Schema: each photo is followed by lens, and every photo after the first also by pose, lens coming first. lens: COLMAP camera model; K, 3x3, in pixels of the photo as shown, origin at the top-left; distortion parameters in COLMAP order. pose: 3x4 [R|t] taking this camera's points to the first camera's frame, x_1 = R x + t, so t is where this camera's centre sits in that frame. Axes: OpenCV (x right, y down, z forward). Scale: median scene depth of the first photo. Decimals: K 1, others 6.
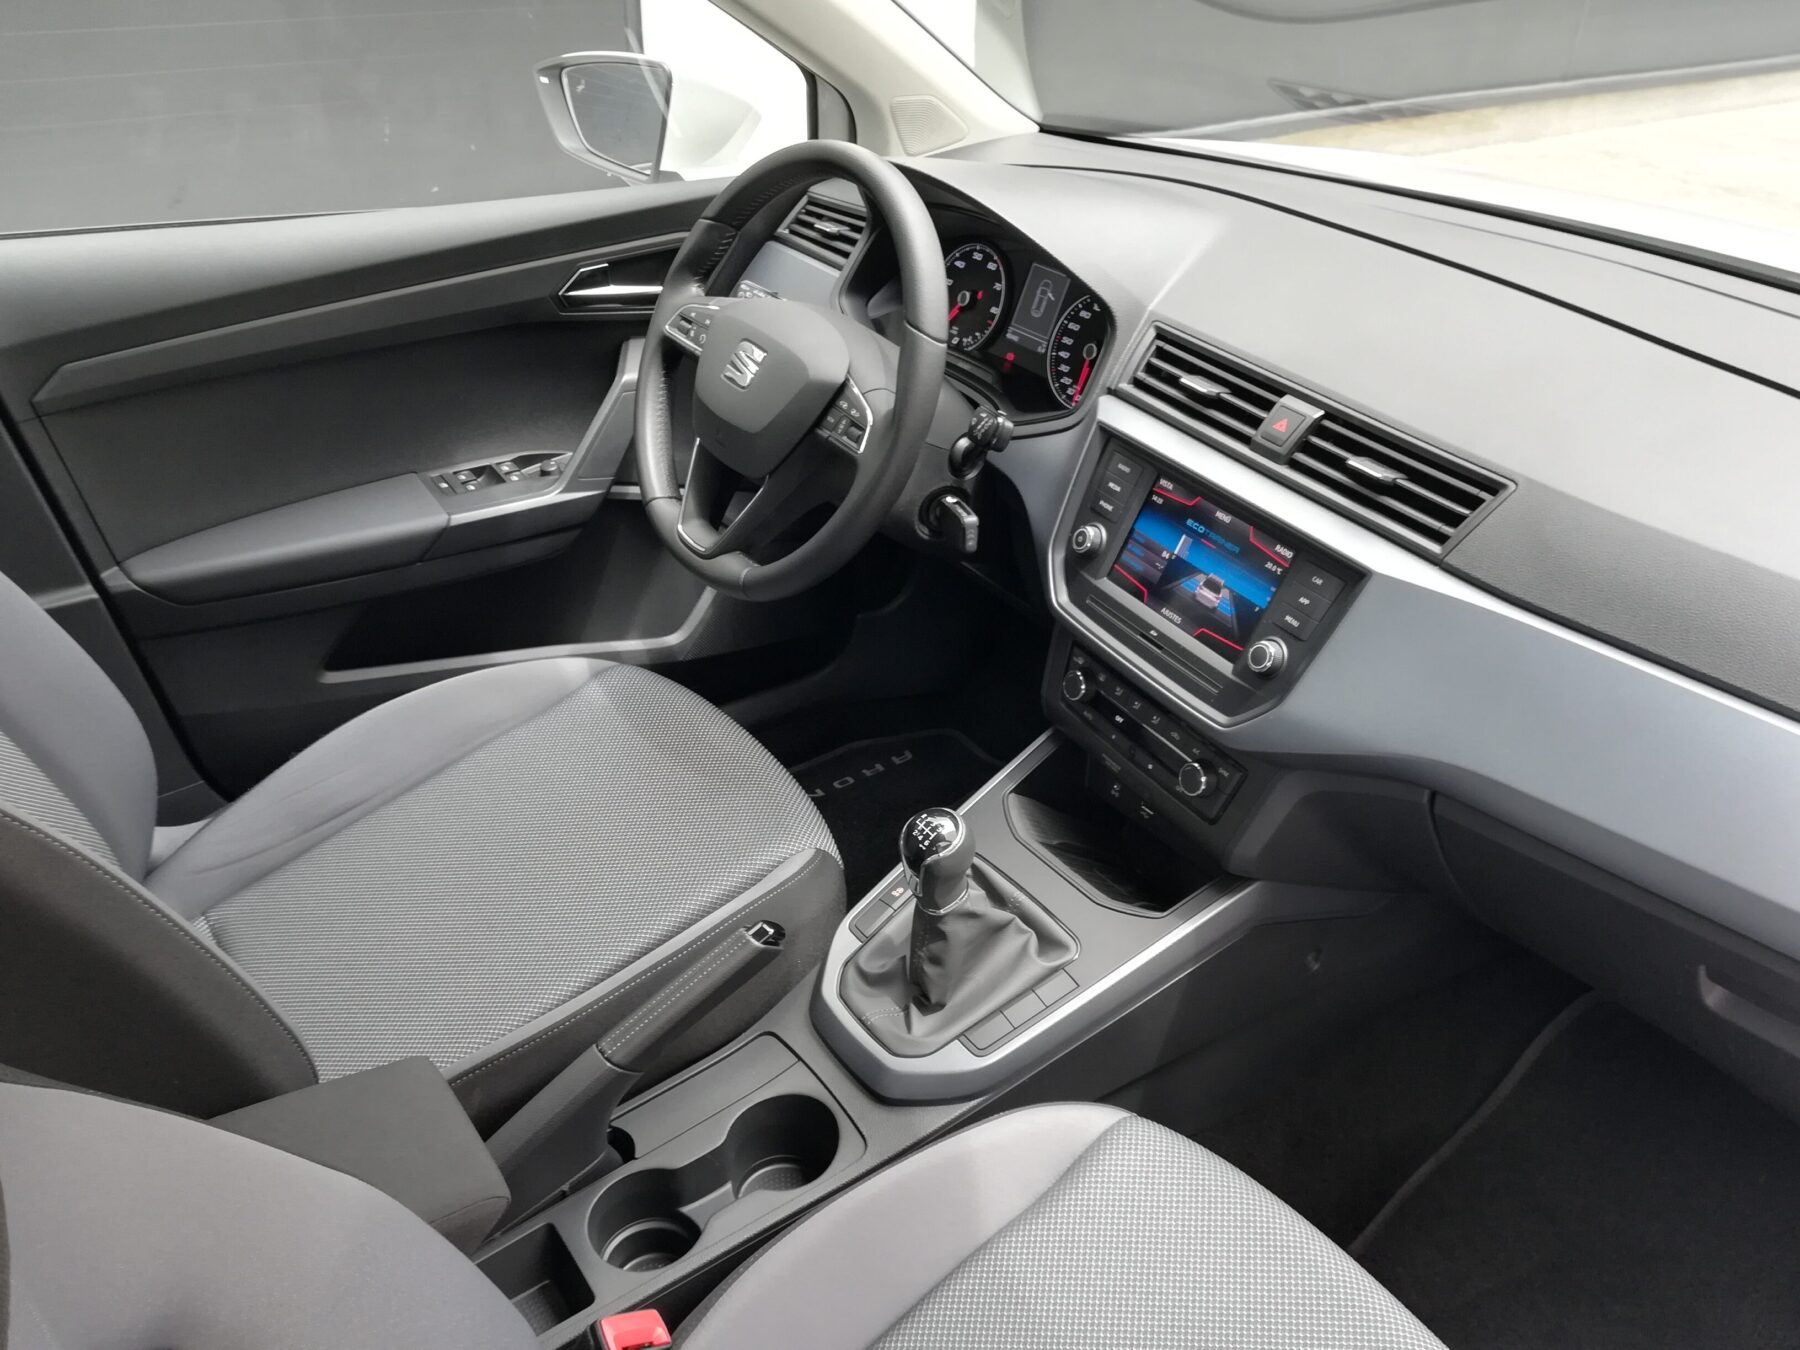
lens RADIAL K [[1420.0, 0, 893.4], [0, 1420.0, 679.0], [0, 0, 1]] dist [0.054272, -0.084880]
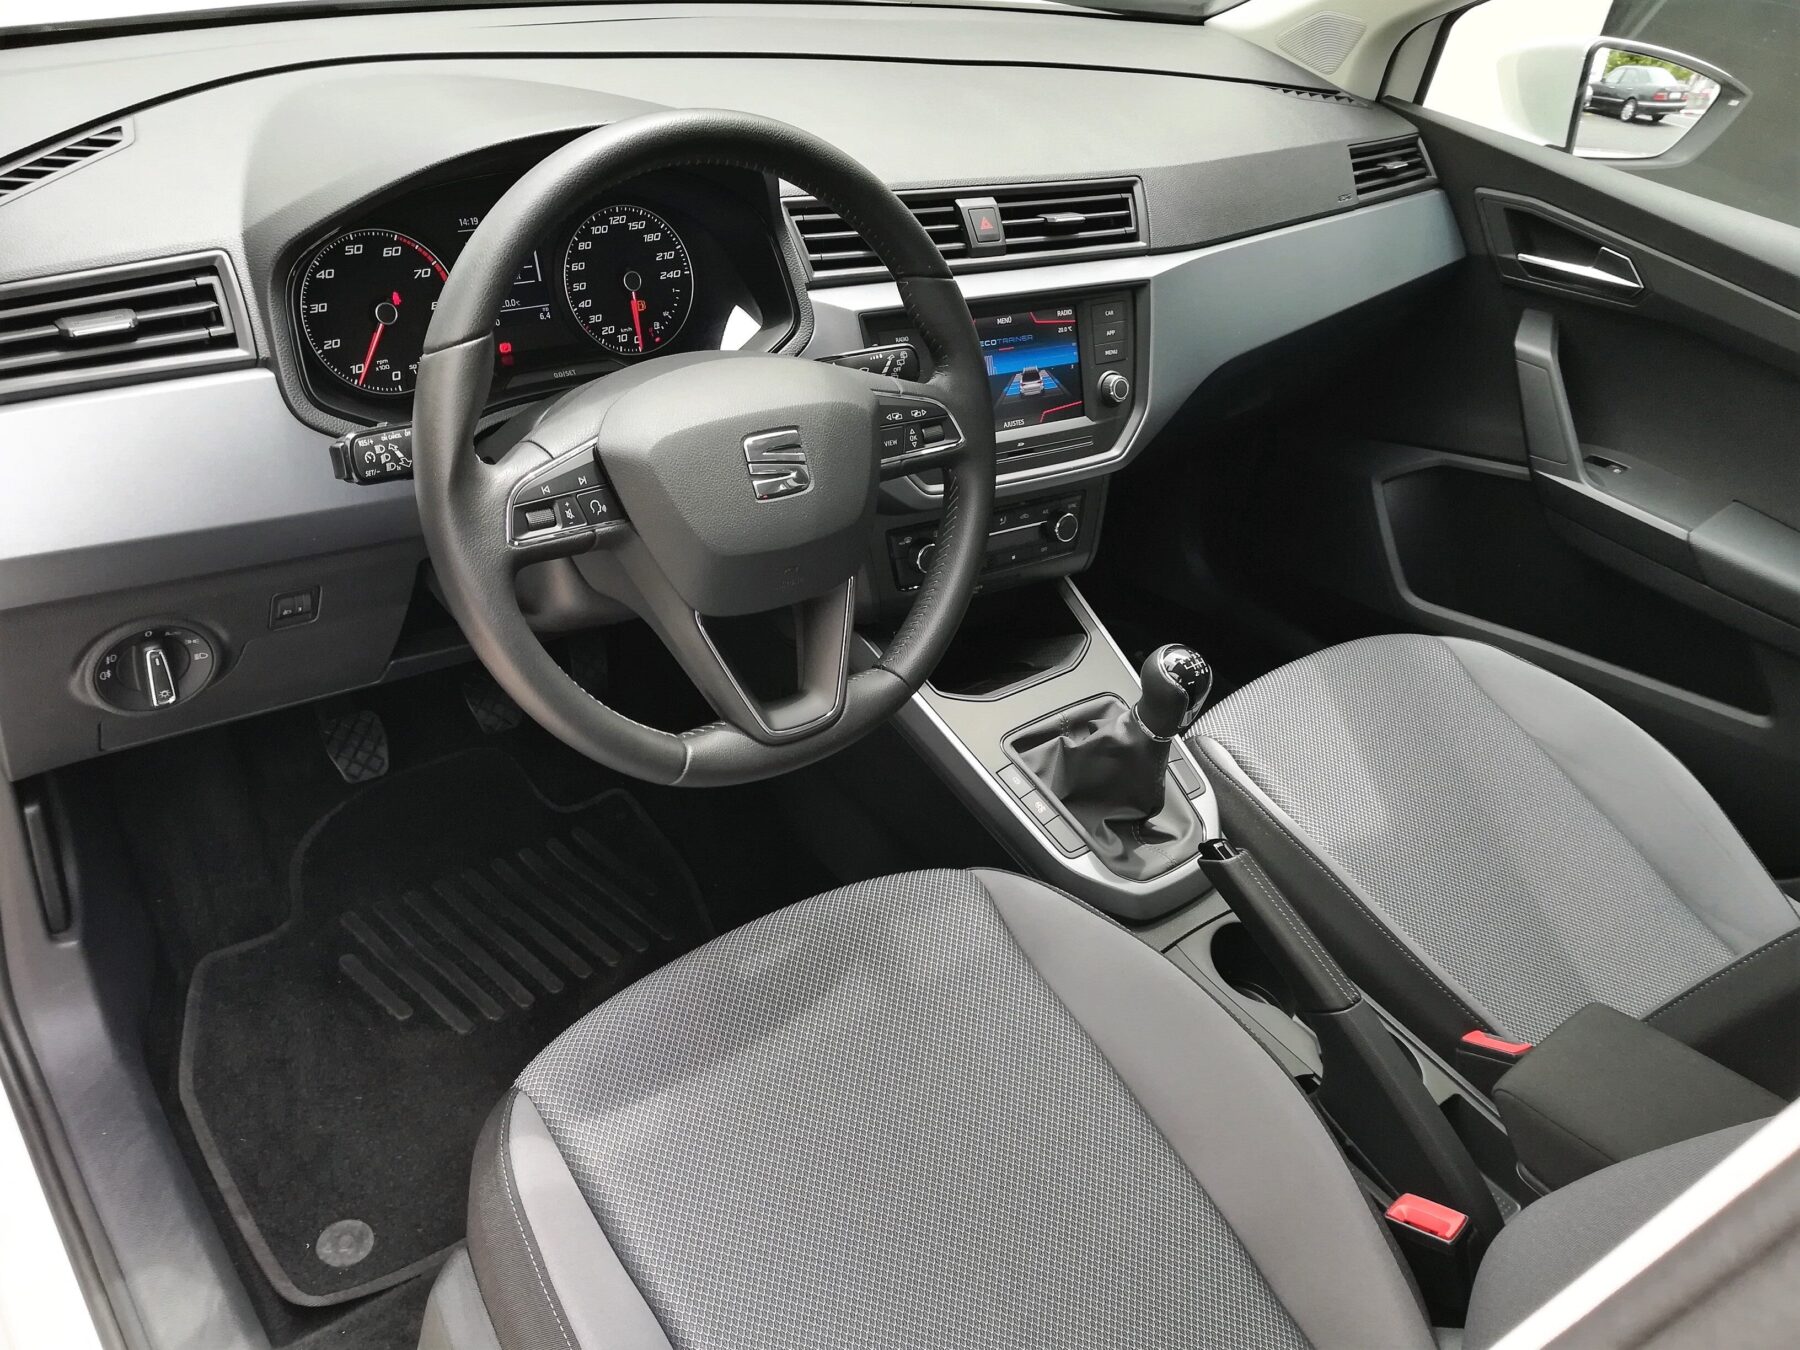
lens RADIAL K [[1420.0, 0, 893.4], [0, 1420.0, 679.0], [0, 0, 1]] dist [0.054272, -0.084880]
pose [[-0.053906, -0.603957, 0.795192, -0.792428], [0.407418, 0.713746, 0.569716, -0.568515], [-0.911649, 0.354687, 0.207588, 0.934072]]
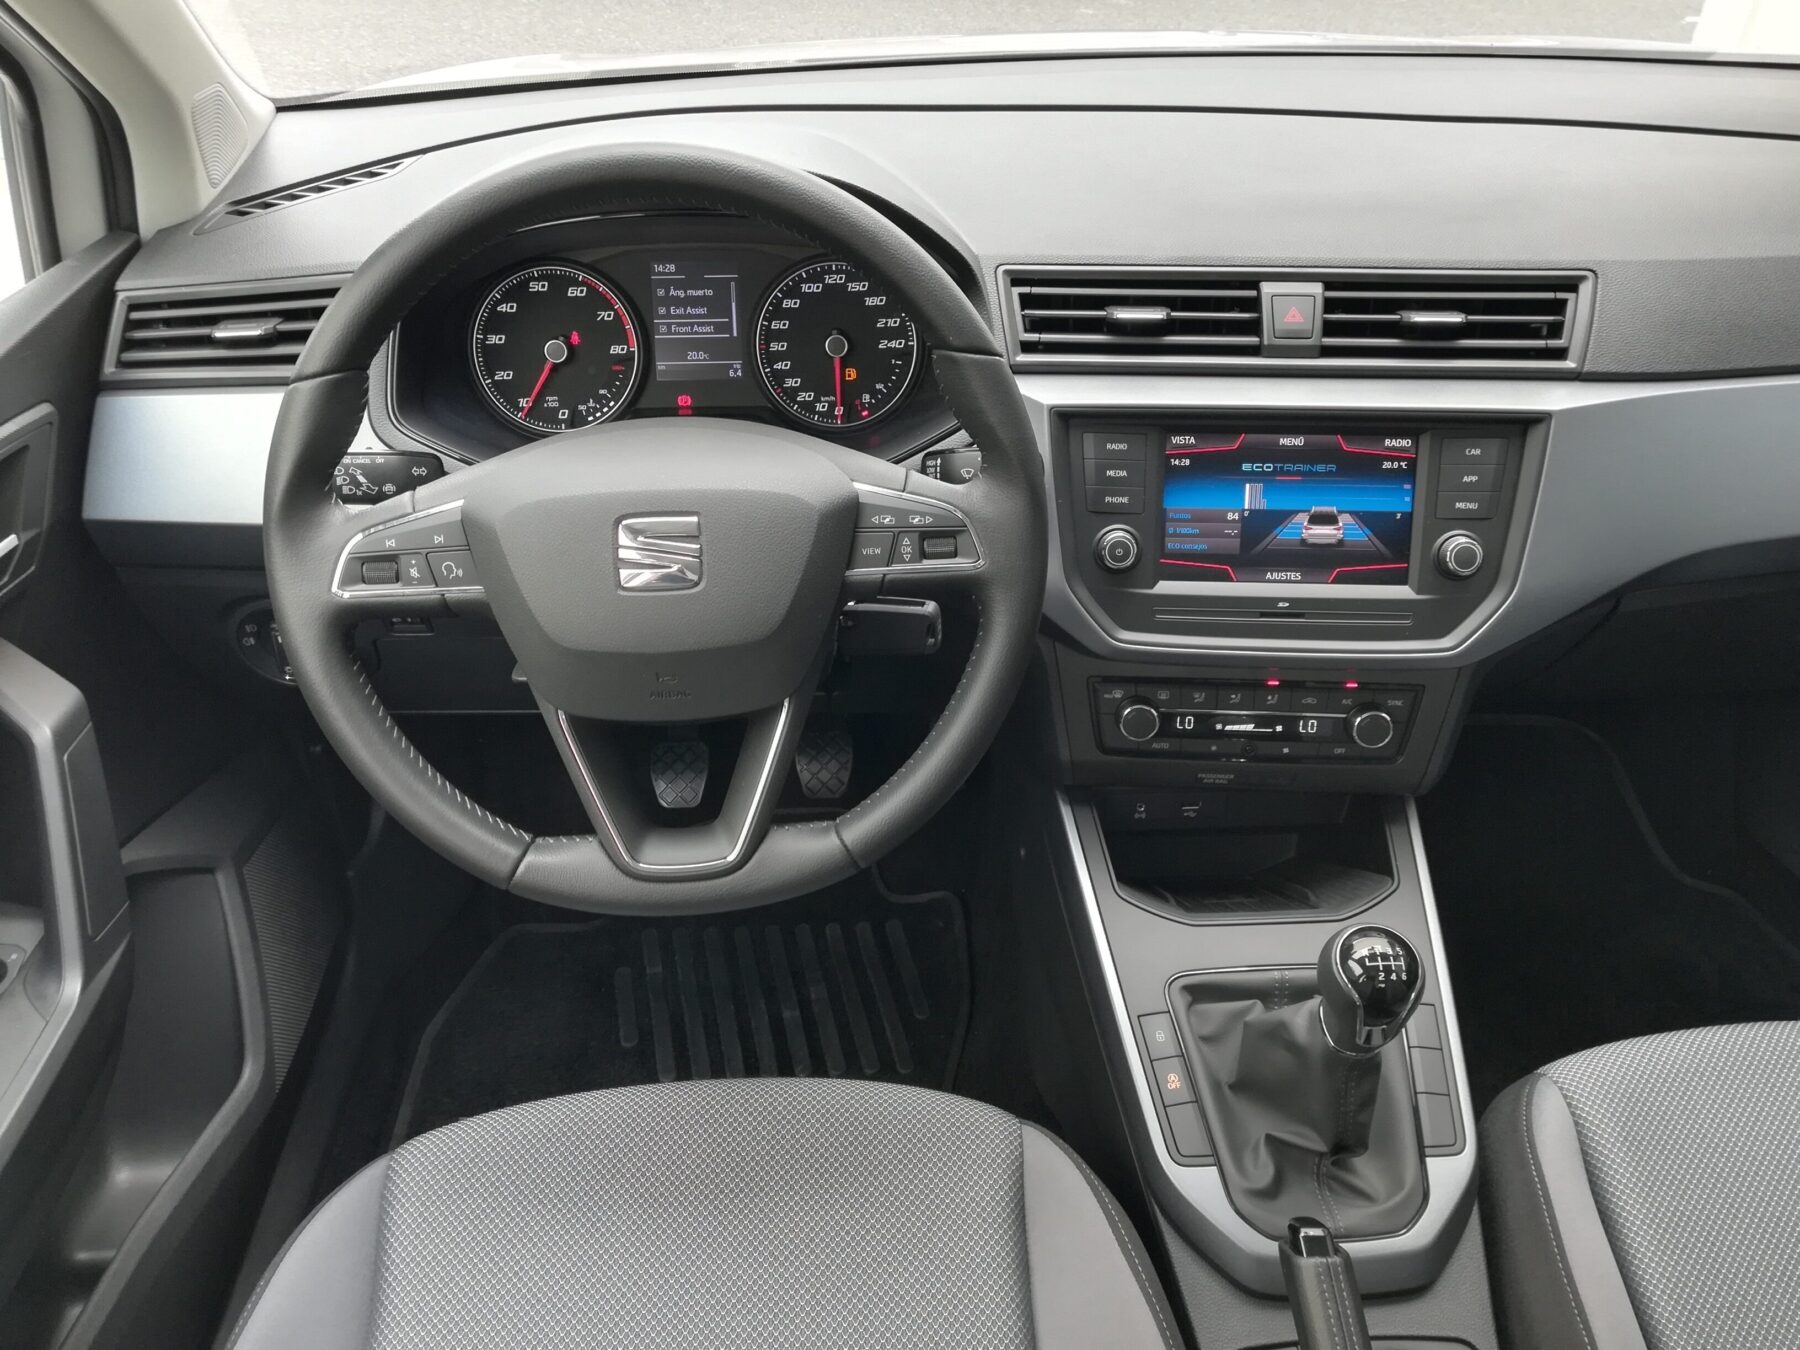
lens RADIAL K [[1399.6, 0, 887.2], [0, 1399.6, 674.7], [0, 0, 1]] dist [0.064239, -0.093783]
pose [[0.542804, -0.495338, 0.678236, -0.513086], [0.459527, 0.851119, 0.253834, -0.310220], [-0.702993, 0.173885, 0.689612, 0.614093]]
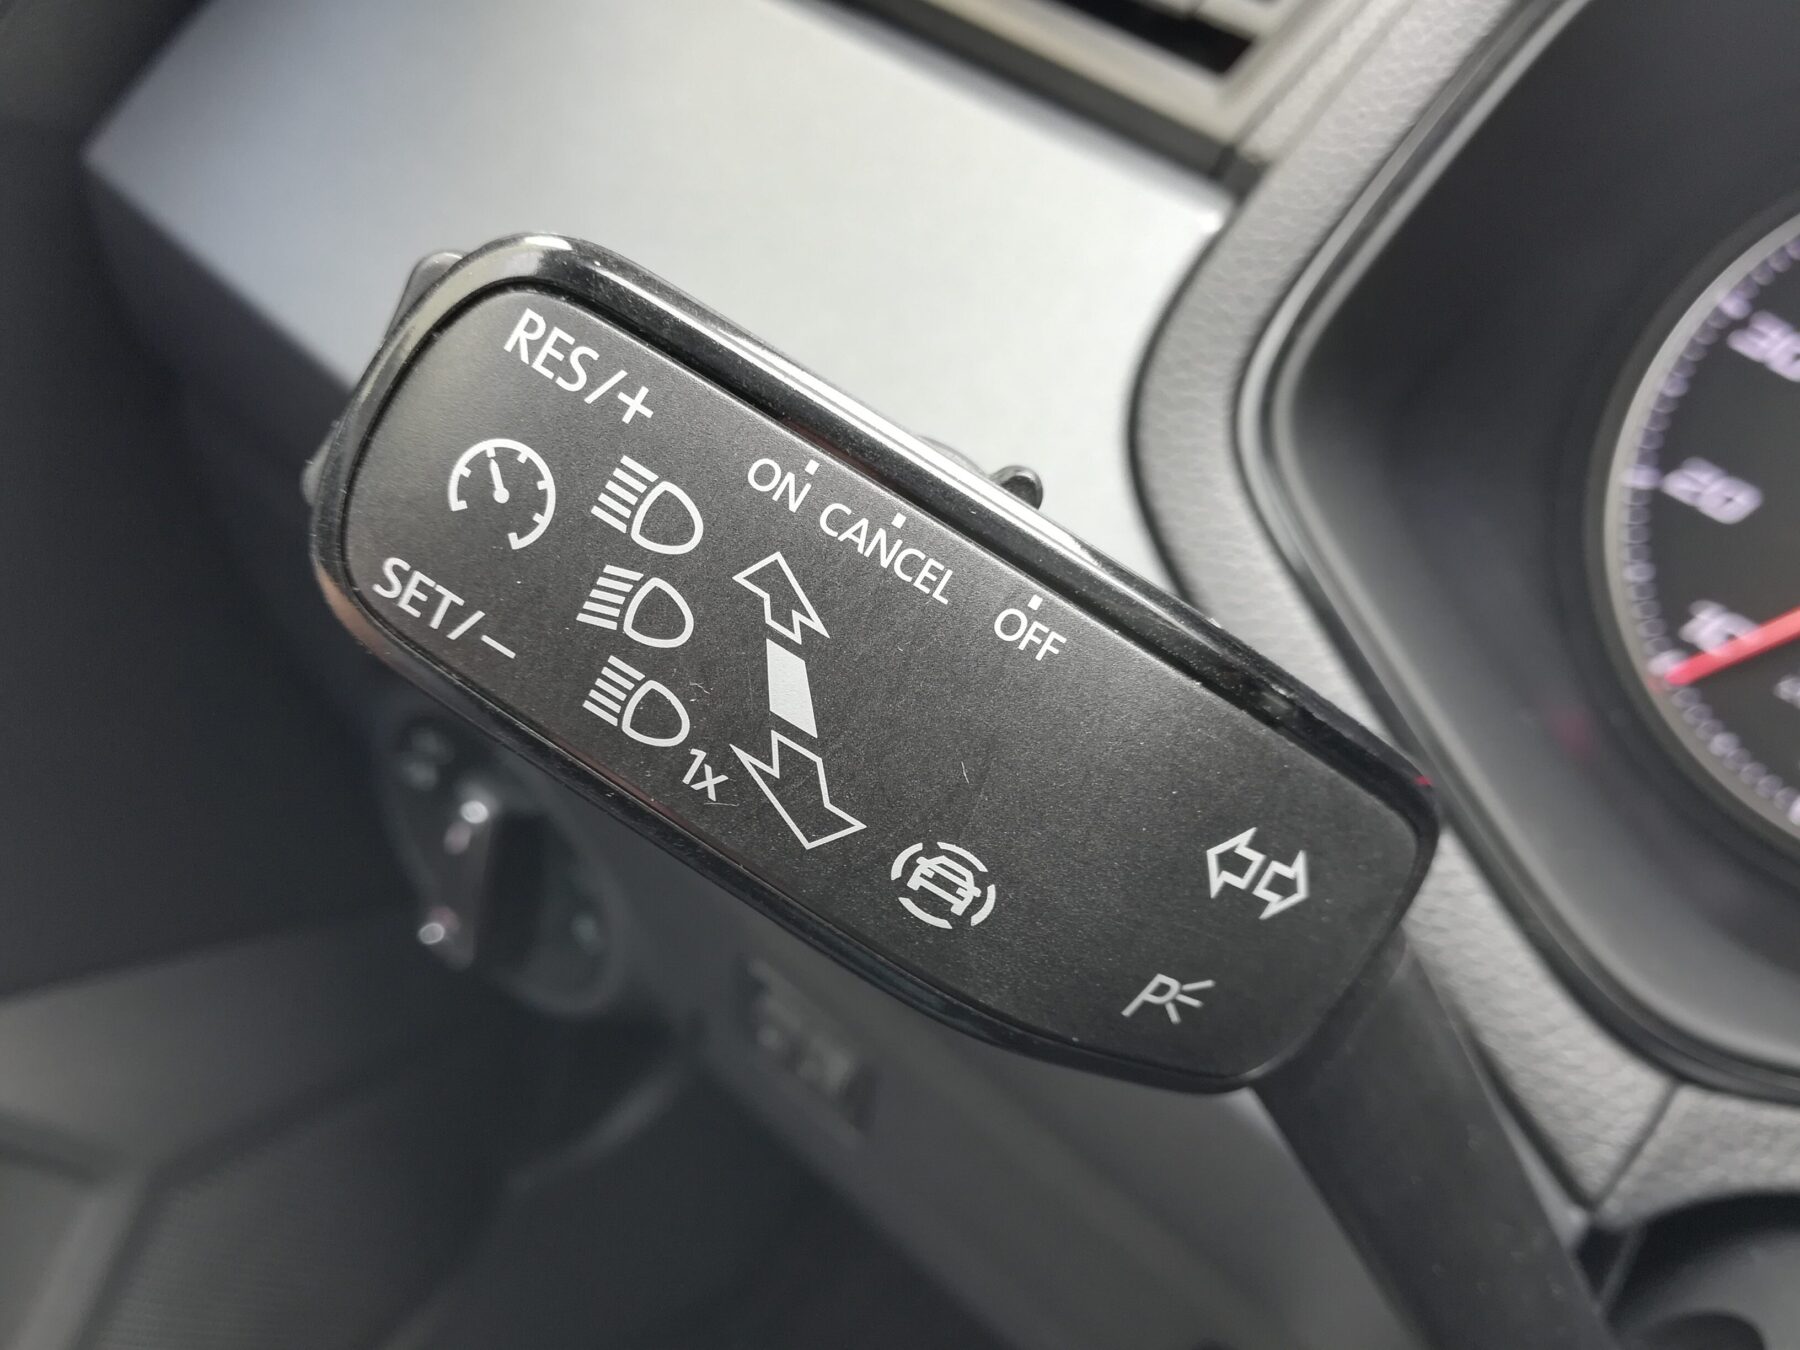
lens RADIAL K [[1420.0, 0, 893.4], [0, 1420.0, 679.0], [0, 0, 1]] dist [0.054272, -0.084880]
pose [[0.918979, 0.009670, 0.394188, -0.147692], [-0.056197, 0.992706, 0.106661, -0.344369], [-0.390282, -0.120171, 0.912819, 1.207181]]
